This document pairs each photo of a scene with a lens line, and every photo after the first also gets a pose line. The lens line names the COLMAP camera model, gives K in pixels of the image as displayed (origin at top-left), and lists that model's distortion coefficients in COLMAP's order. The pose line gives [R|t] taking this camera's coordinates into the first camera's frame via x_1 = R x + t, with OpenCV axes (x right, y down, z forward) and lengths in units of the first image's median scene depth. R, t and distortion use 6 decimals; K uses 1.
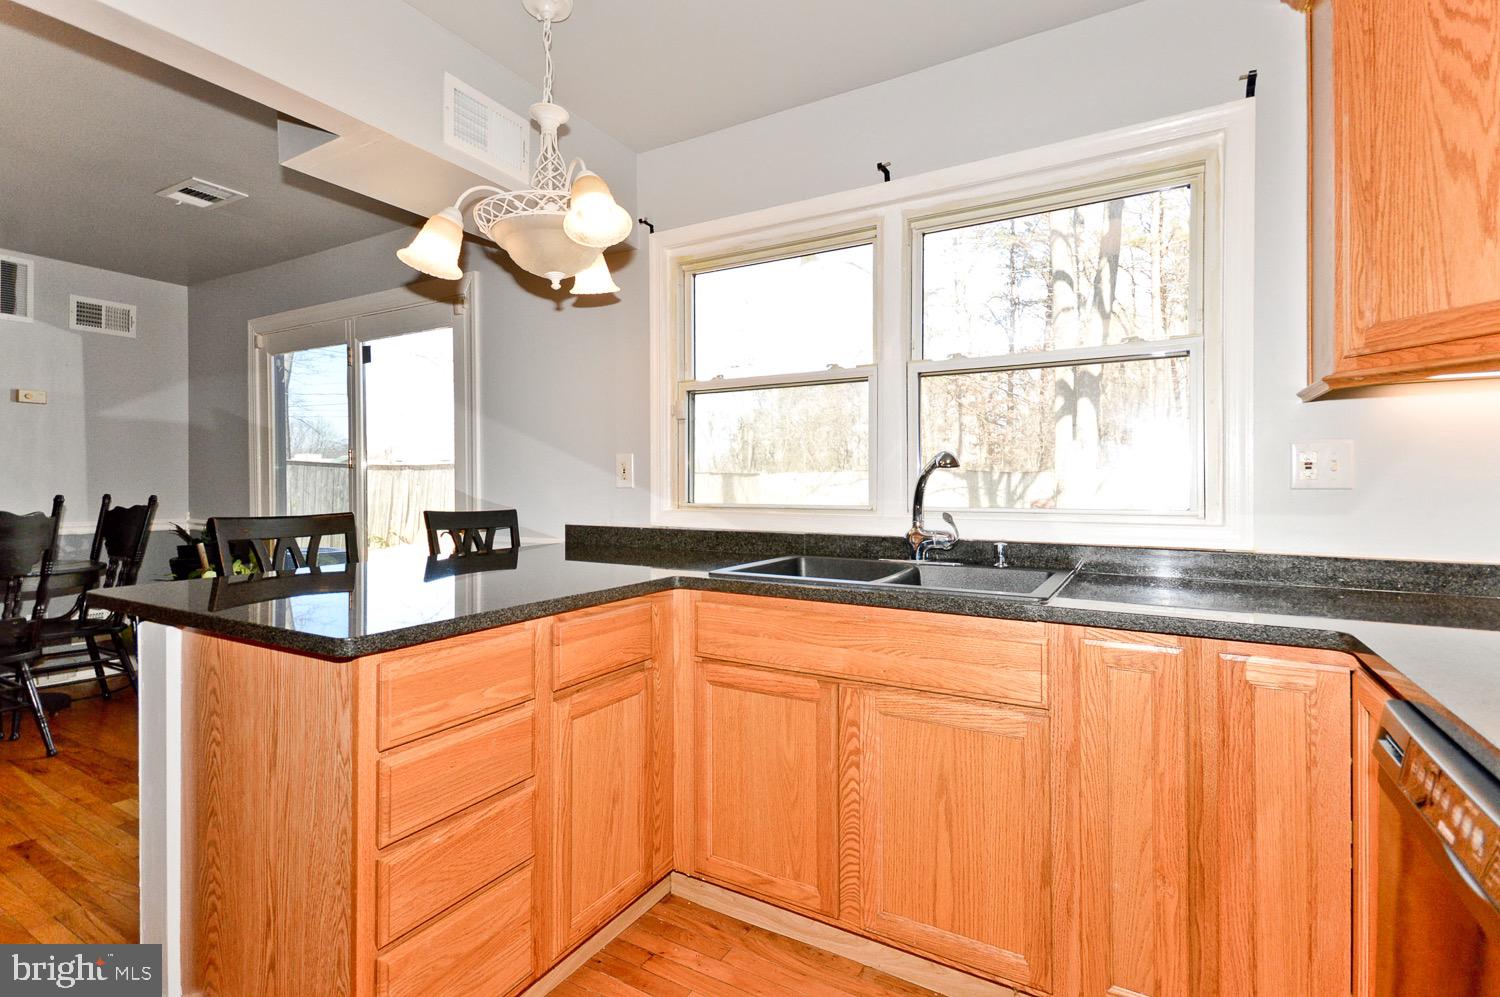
lens RADIAL K [[701.2, 0, 756.0], [0, 701.2, 478.9], [0, 0, 1]] dist [0.010618, -0.000488]
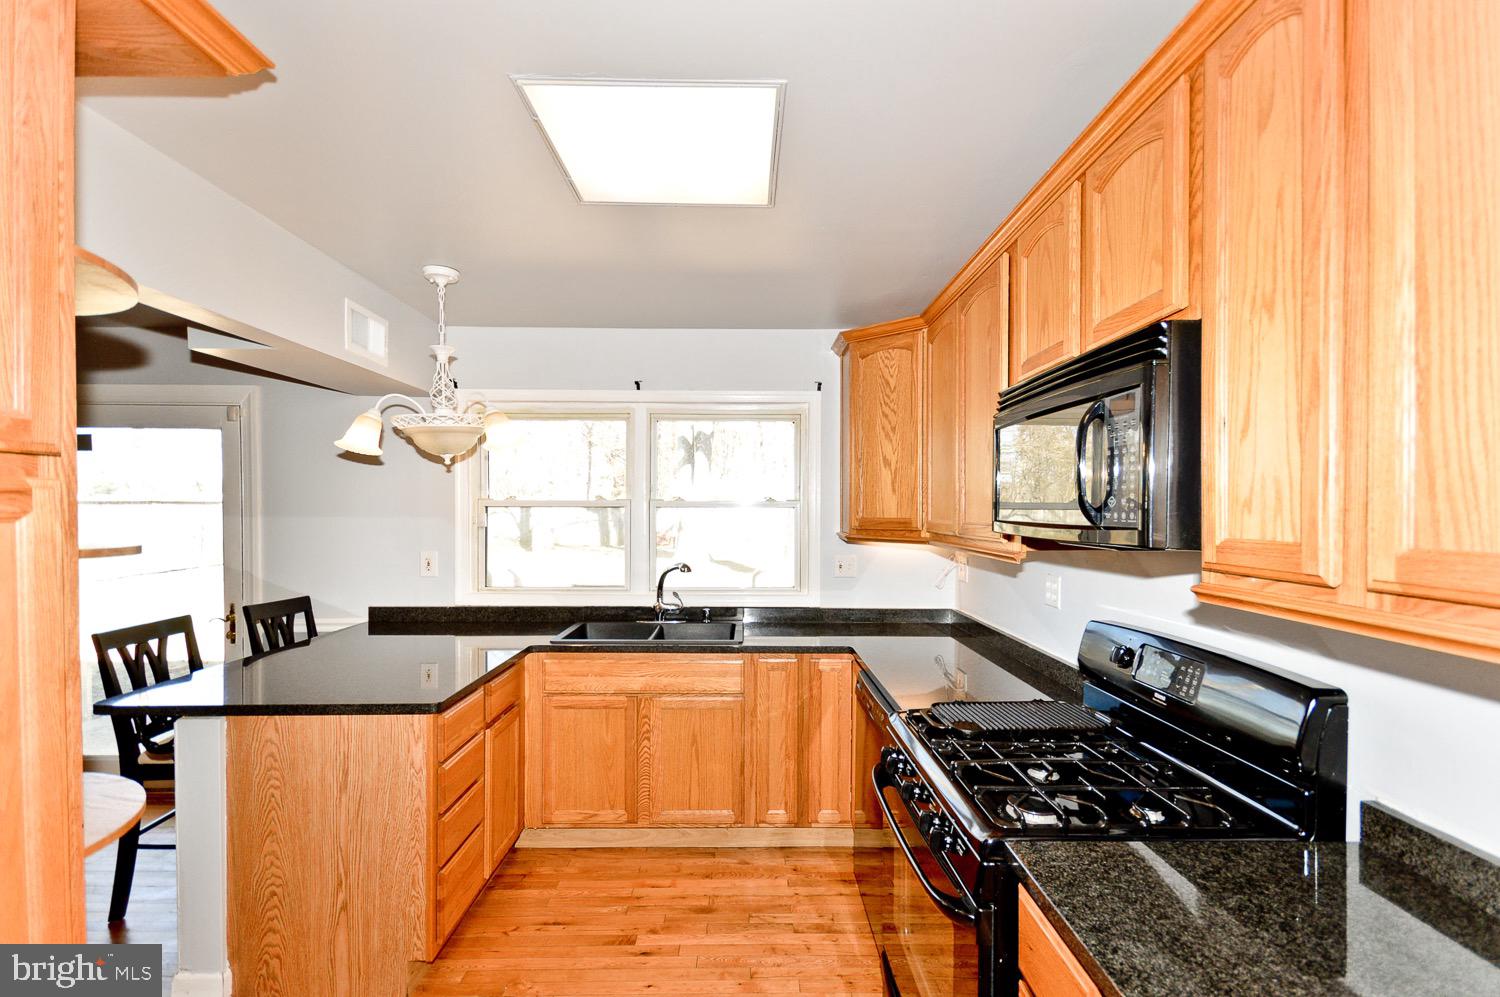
lens RADIAL K [[674.1, 0, 754.6], [0, 674.1, 510.1], [0, 0, 1]] dist [0.003198, 0.000277]
pose [[0.862105, 0.001662, 0.506726, -0.504907], [-0.004574, 0.999979, 0.004501, -0.203092], [-0.506708, -0.006198, 0.862095, -0.664793]]
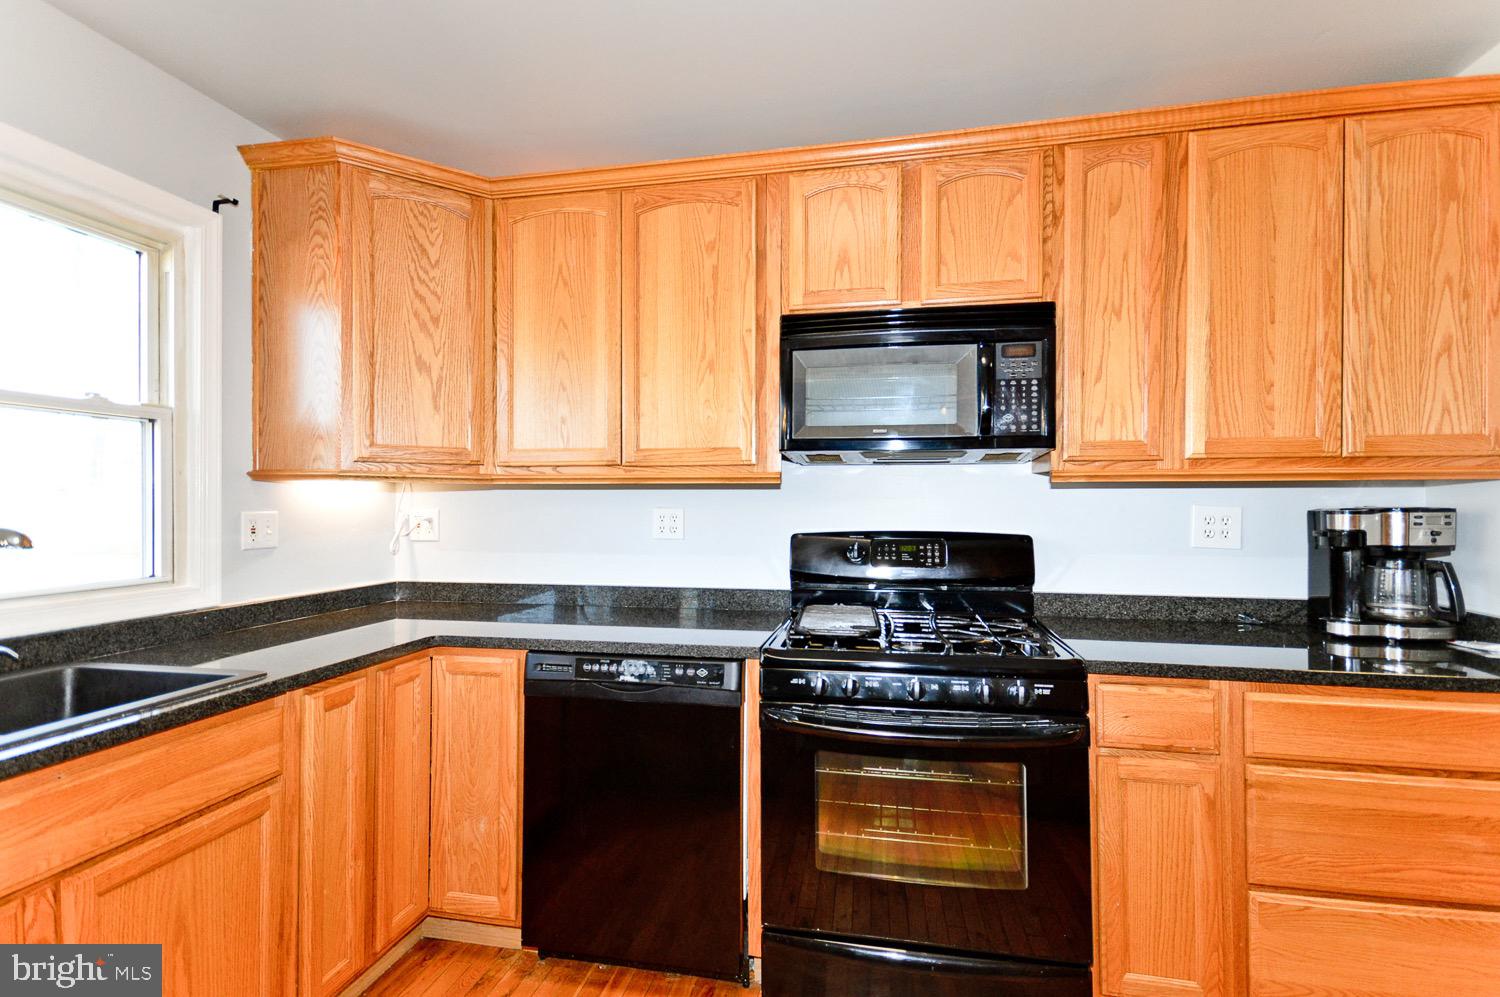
lens RADIAL K [[693.6, 0, 750.0], [0, 693.6, 498.5], [0, 0, 1]] dist [0.002842, 0.000090]
pose [[-0.318036, 0.004374, 0.948069, -0.689532], [-0.001005, 0.999987, -0.004950, -0.072668], [-0.948078, -0.002527, -0.318028, 0.563870]]
